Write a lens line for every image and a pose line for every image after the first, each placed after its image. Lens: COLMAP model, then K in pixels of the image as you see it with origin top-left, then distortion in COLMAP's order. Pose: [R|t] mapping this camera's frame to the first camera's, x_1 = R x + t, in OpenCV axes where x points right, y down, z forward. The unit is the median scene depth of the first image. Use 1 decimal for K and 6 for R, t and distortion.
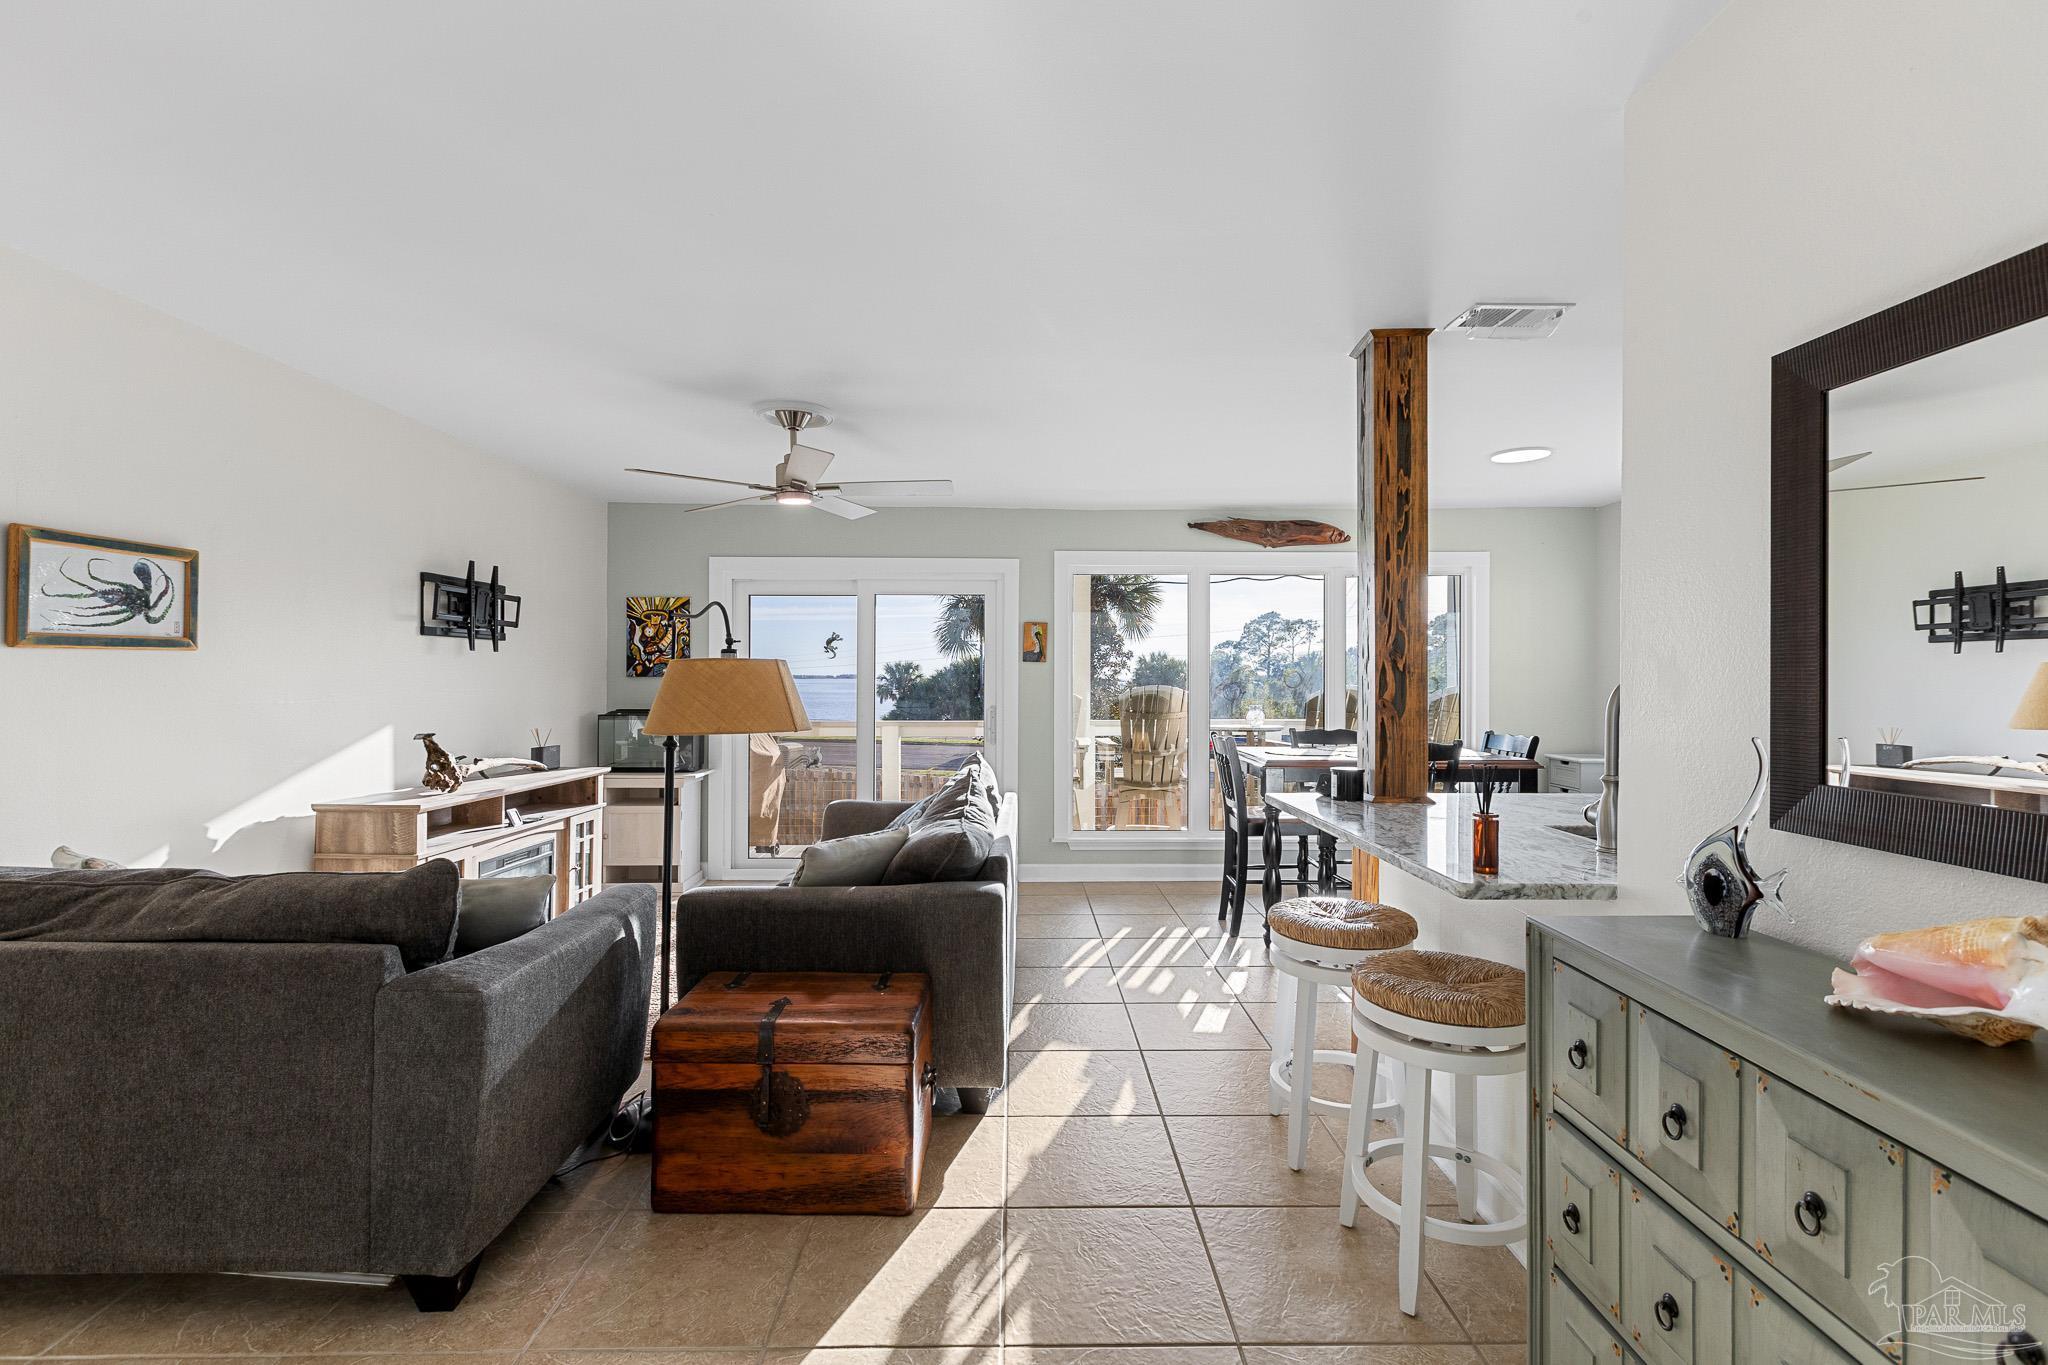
lens RADIAL K [[907.4, 0, 1017.3], [0, 907.4, 674.2], [0, 0, 1]] dist [-0.001533, -0.000445]
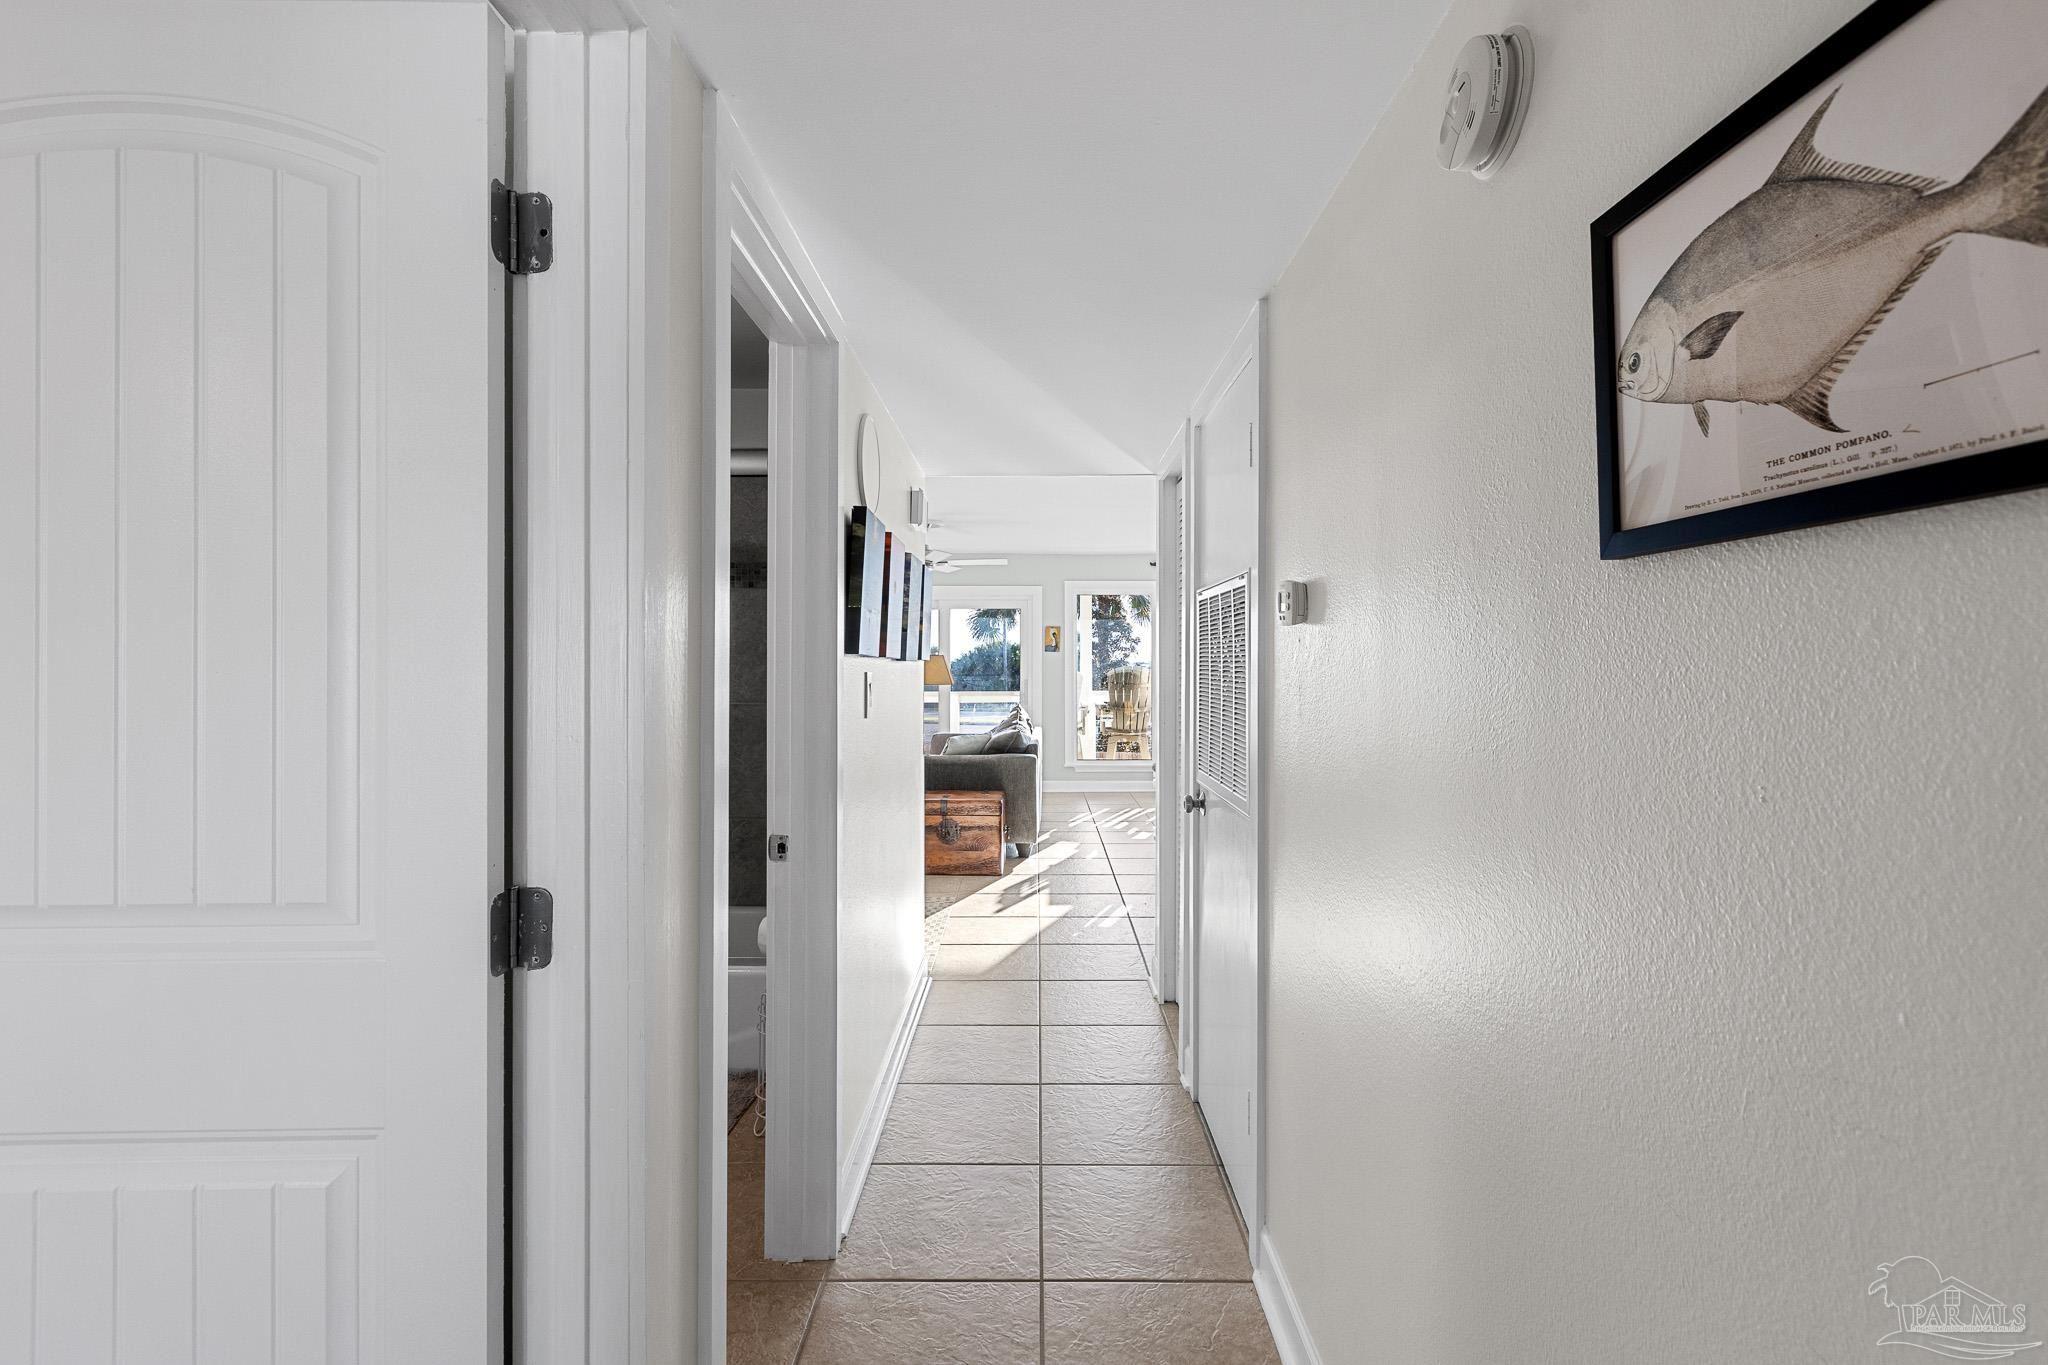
lens RADIAL K [[907.4, 0, 1024.0], [0, 907.4, 665.4], [0, 0, 1]] dist [-0.001533, -0.000445]
pose [[0.999860, -0.002840, -0.016497, -0.004129], [0.002995, 0.999951, 0.009417, -0.004719], [0.016469, -0.009465, 0.999820, -0.580622]]
